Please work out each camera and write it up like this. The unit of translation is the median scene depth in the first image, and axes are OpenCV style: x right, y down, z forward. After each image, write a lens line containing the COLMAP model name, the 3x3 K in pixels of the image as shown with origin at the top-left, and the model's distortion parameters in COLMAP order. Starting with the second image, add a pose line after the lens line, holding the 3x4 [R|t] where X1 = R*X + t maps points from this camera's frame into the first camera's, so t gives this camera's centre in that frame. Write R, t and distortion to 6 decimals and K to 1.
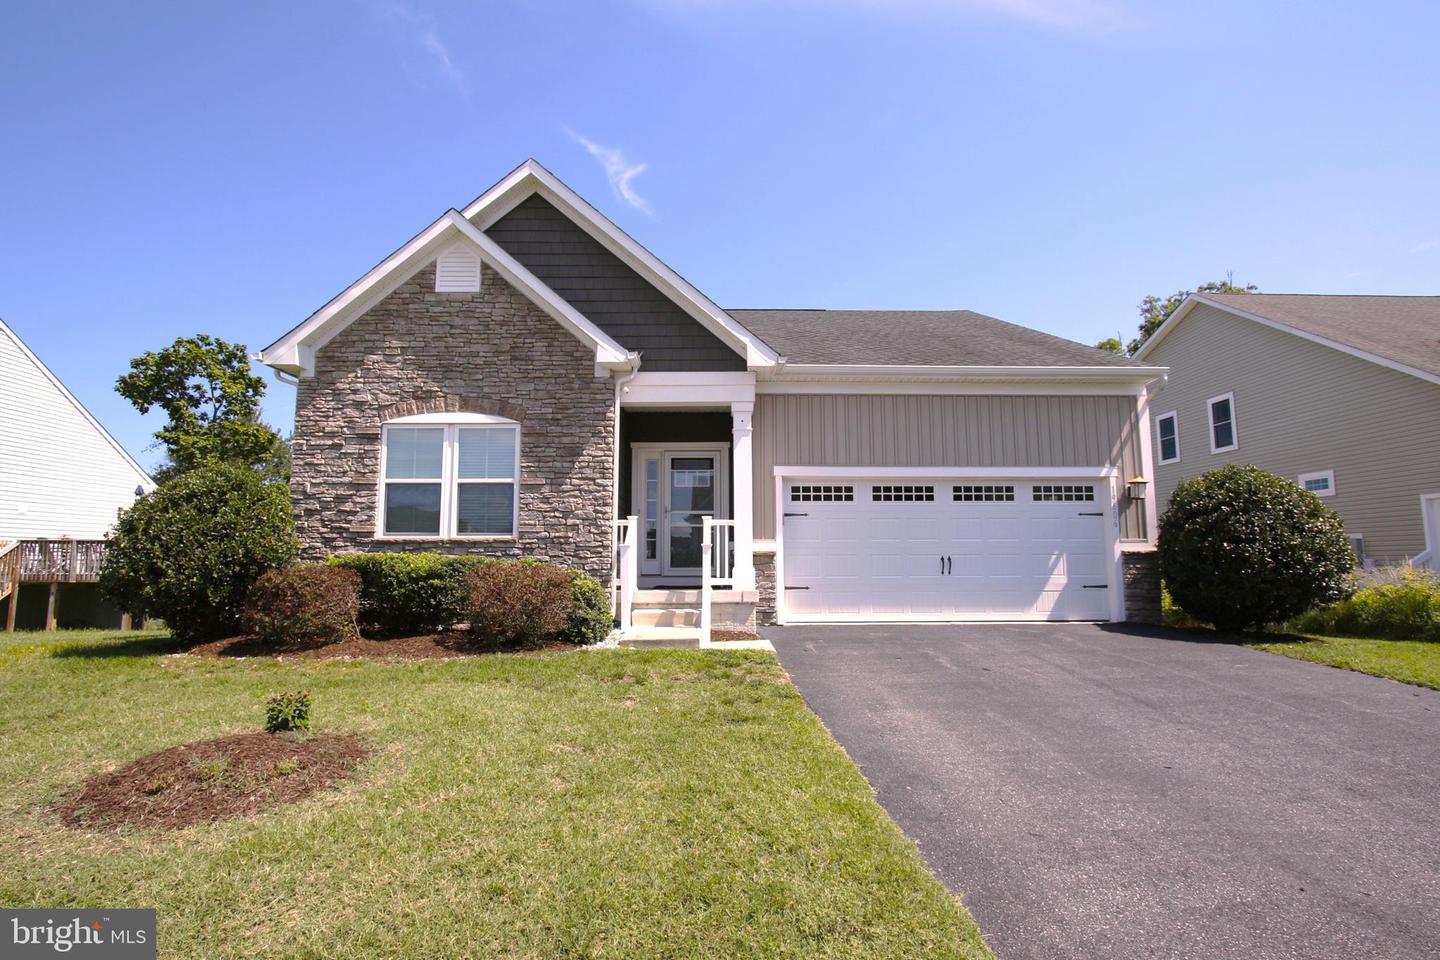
lens RADIAL K [[697.0, 0, 711.6], [0, 697.0, 480.2], [0, 0, 1]] dist [-0.016194, 0.000865]
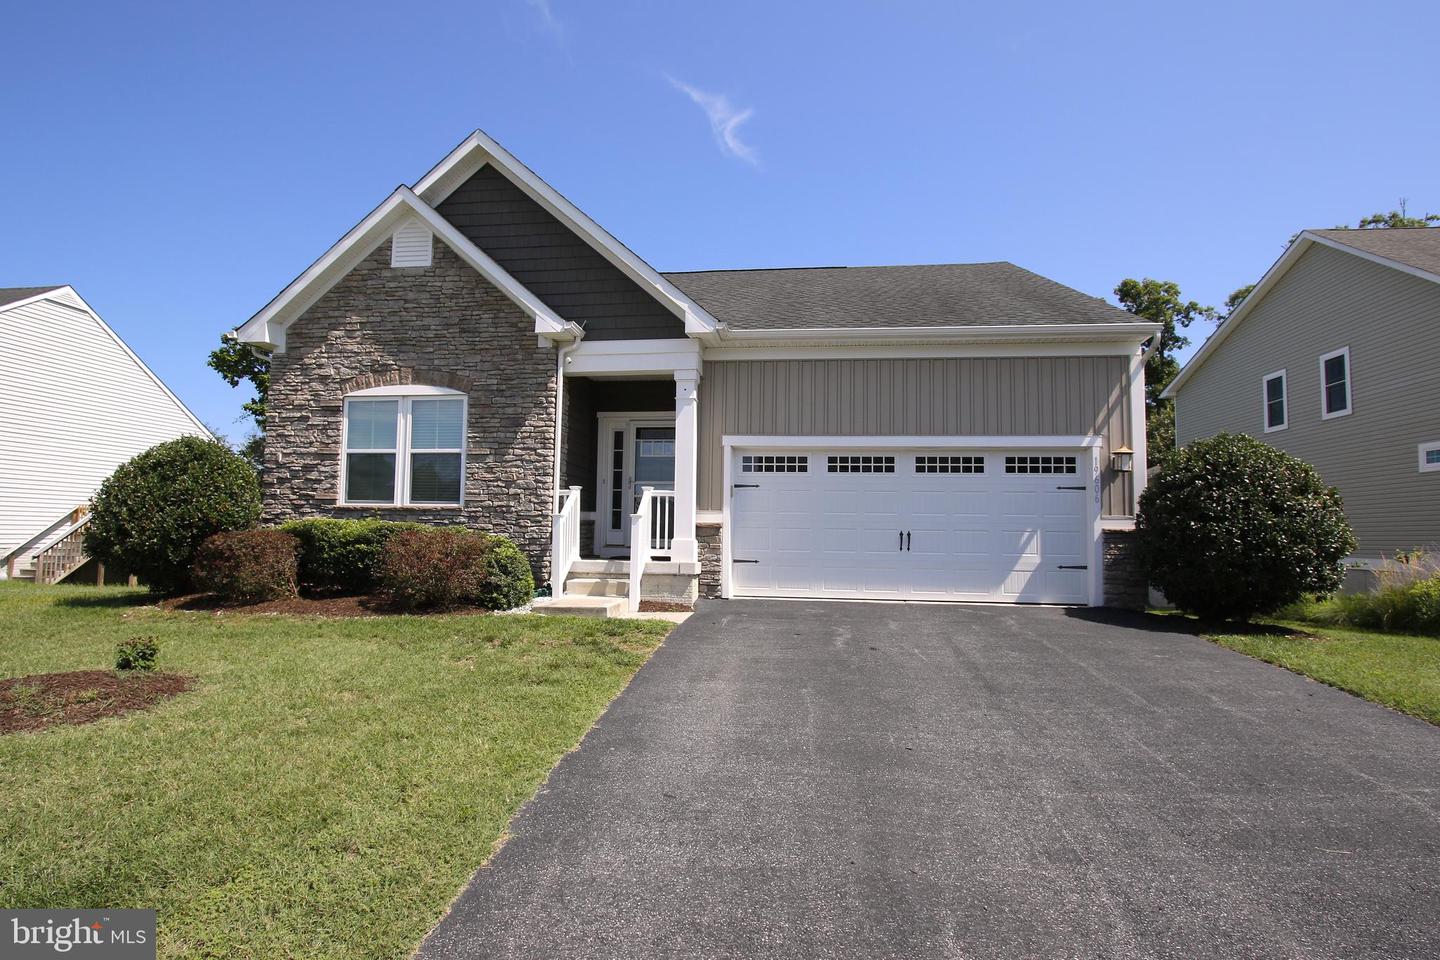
lens RADIAL K [[736.9, 0, 711.4], [0, 736.9, 481.9], [0, 0, 1]] dist [-0.016264, -0.000023]
pose [[0.988991, 0.006600, -0.147825, 0.238906], [-0.000094, 0.999033, 0.043978, -0.001259], [0.147973, -0.043480, 0.988035, -0.019049]]
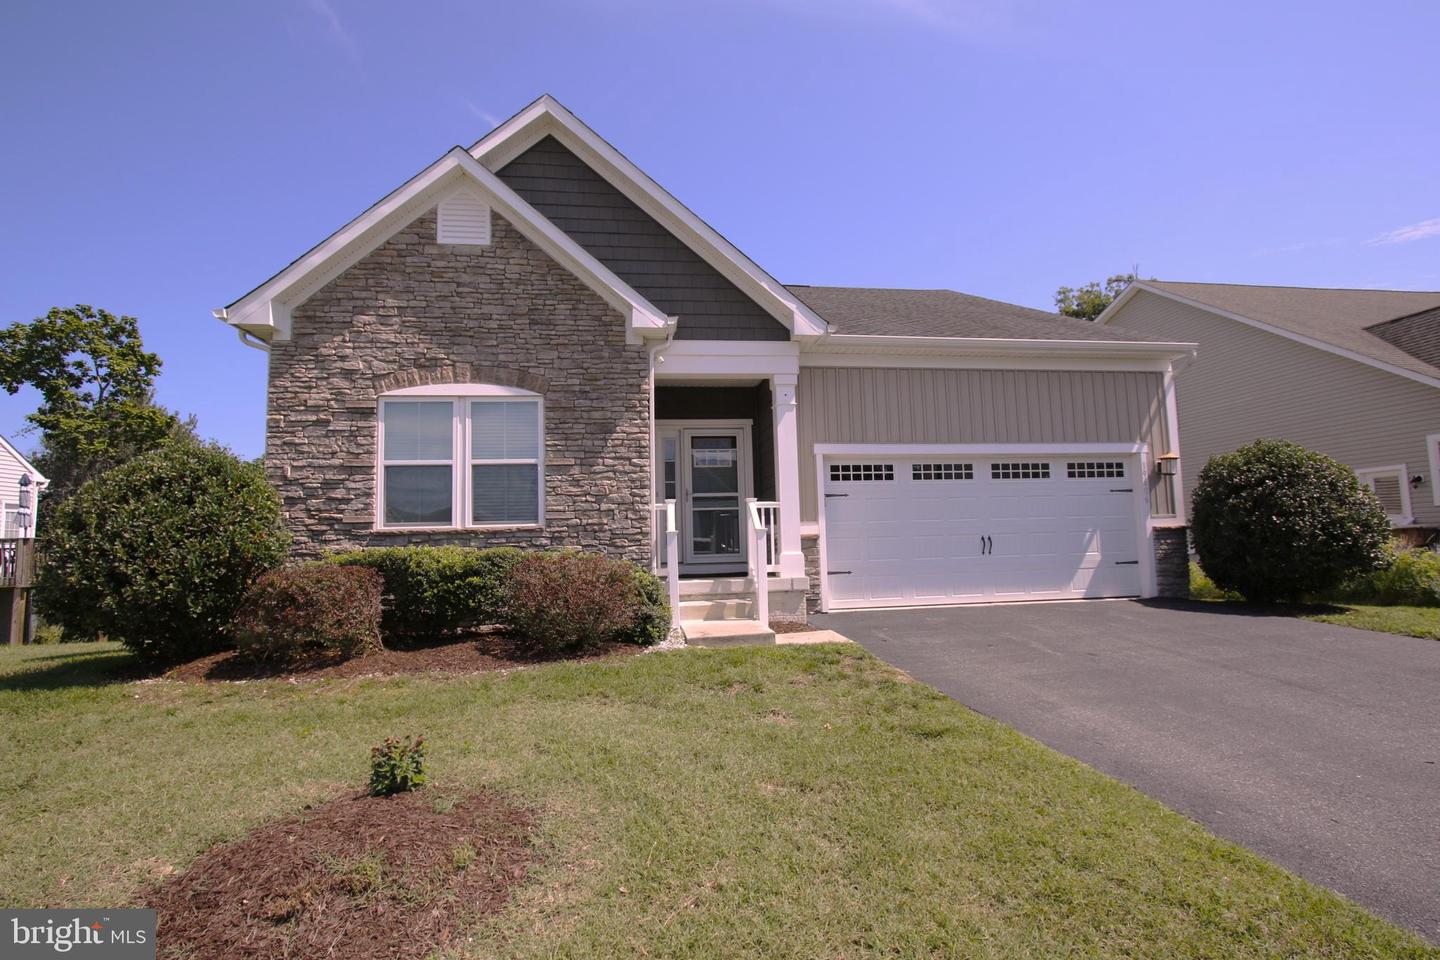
lens RADIAL K [[684.6, 0, 713.2], [0, 684.6, 481.8], [0, 0, 1]] dist [-0.015937, 0.001316]
pose [[0.991778, -0.012277, 0.127380, -0.172191], [0.009083, 0.999630, 0.025620, 0.006427], [-0.127648, -0.024253, 0.991523, 0.111294]]
